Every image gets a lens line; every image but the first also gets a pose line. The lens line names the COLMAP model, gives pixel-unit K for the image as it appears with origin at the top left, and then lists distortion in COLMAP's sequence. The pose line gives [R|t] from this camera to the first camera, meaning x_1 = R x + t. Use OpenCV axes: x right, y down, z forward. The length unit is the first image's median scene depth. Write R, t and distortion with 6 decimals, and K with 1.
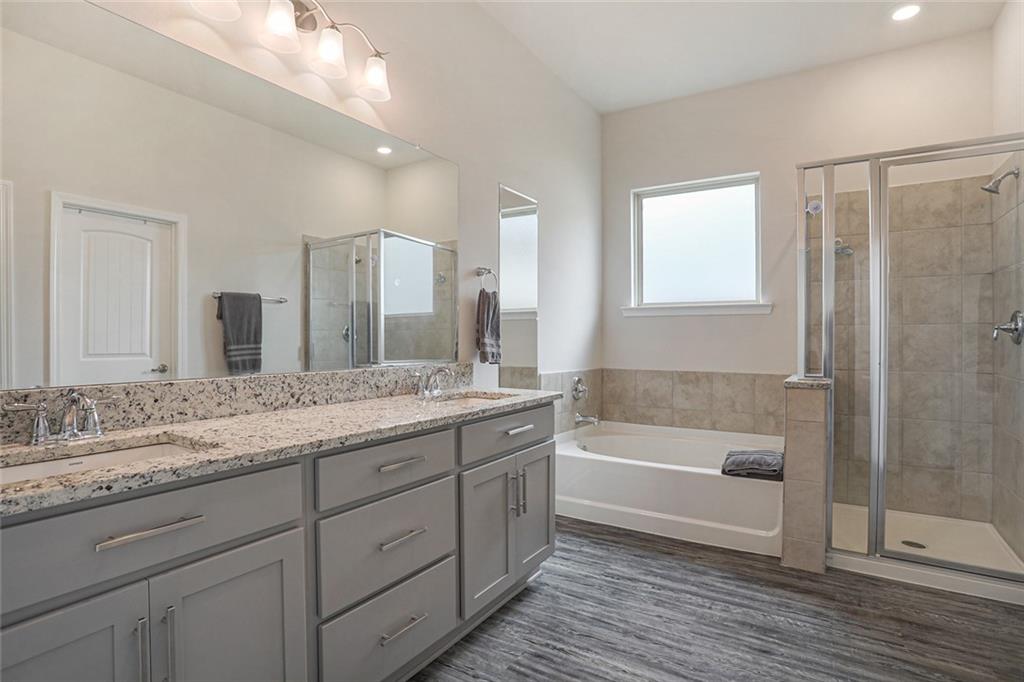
lens RADIAL K [[516.2, 0, 512.0], [0, 516.2, 341.0], [0, 0, 1]] dist [-0.057272, 0.019162]
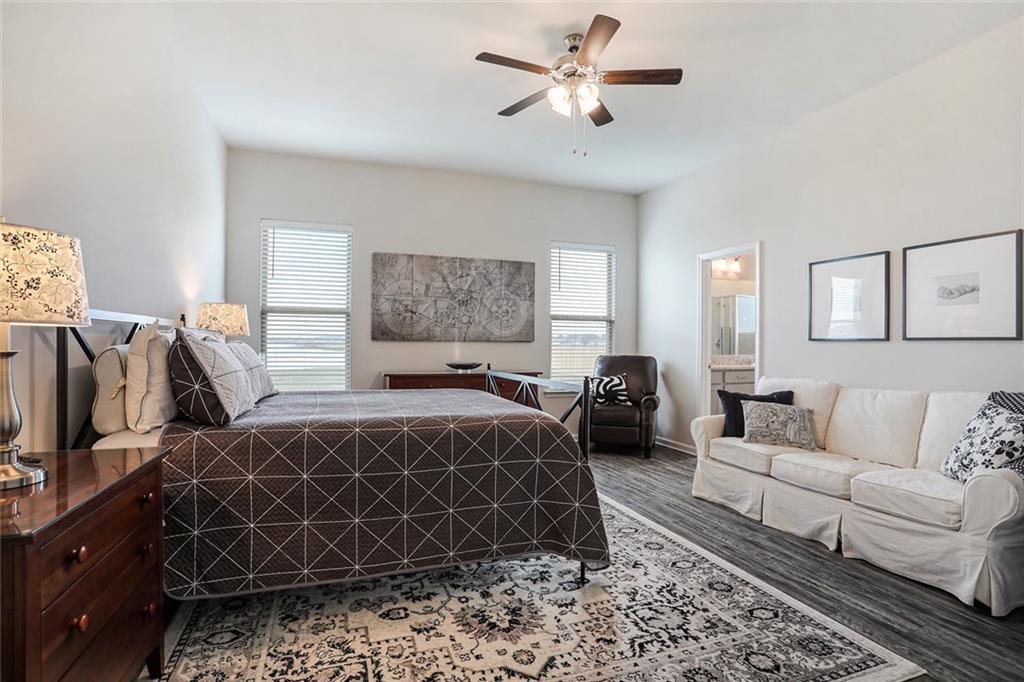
lens RADIAL K [[516.2, 0, 512.0], [0, 516.2, 341.0], [0, 0, 1]] dist [-0.057272, 0.019162]
pose [[0.791429, 0.003508, -0.611251, 0.293752], [-0.006519, 0.999975, -0.002702, -0.010998], [0.611227, 0.006123, 0.791432, -1.208274]]
